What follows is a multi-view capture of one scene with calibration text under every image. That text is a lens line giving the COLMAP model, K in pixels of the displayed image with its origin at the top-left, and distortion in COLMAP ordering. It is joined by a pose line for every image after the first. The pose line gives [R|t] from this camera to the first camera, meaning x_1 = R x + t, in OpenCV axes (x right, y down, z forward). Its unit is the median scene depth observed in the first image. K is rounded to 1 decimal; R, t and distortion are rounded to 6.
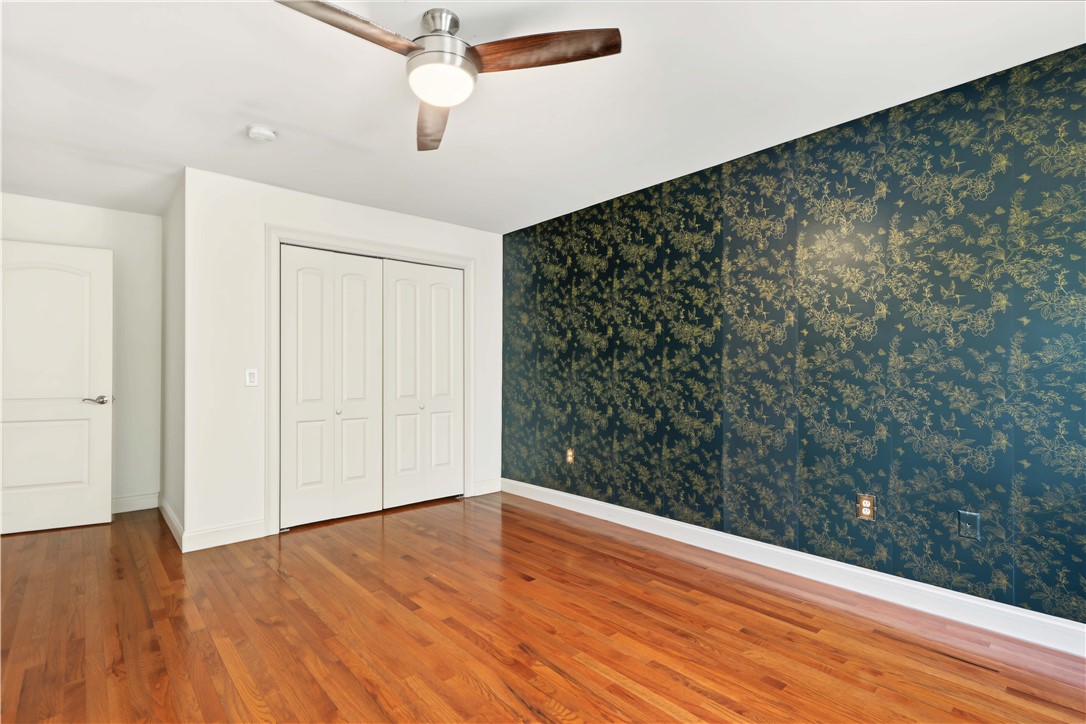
lens RADIAL K [[521.8, 0, 542.1], [0, 521.8, 366.3], [0, 0, 1]] dist [0.000373, 0.000818]
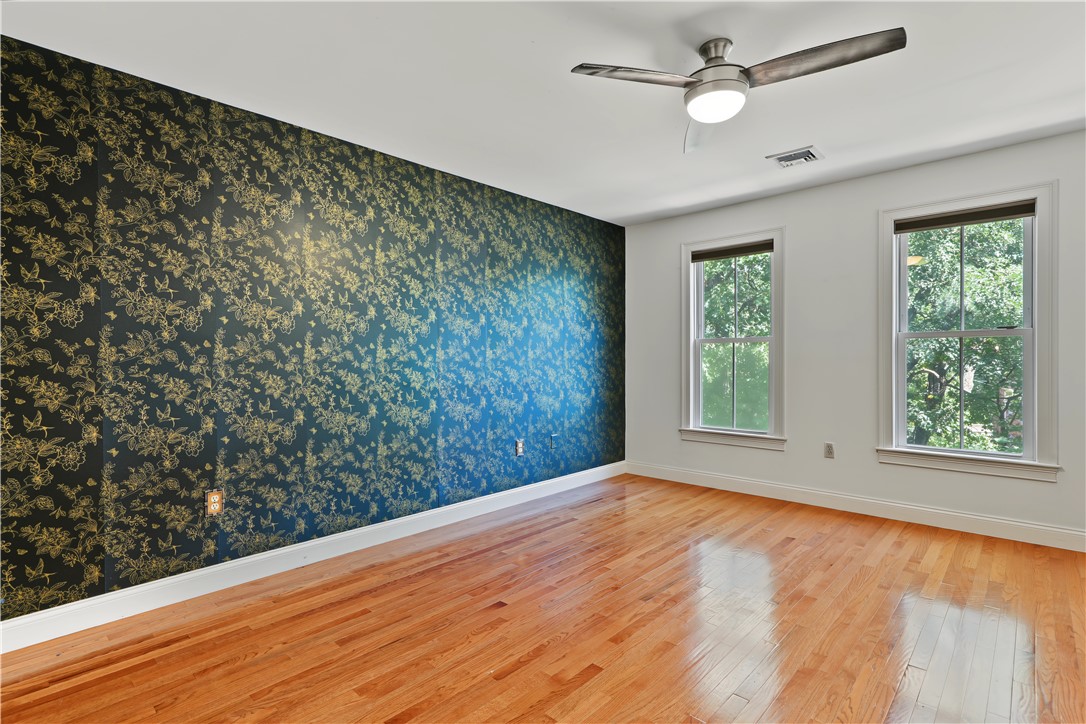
lens RADIAL K [[532.1, 0, 543.0], [0, 532.1, 362.0], [0, 0, 1]] dist [0.003197, 0.000150]
pose [[-0.101843, -0.003096, 0.994796, -0.600706], [0.000210, 0.999995, 0.003134, 0.006684], [-0.994800, 0.000528, -0.101842, 0.685530]]
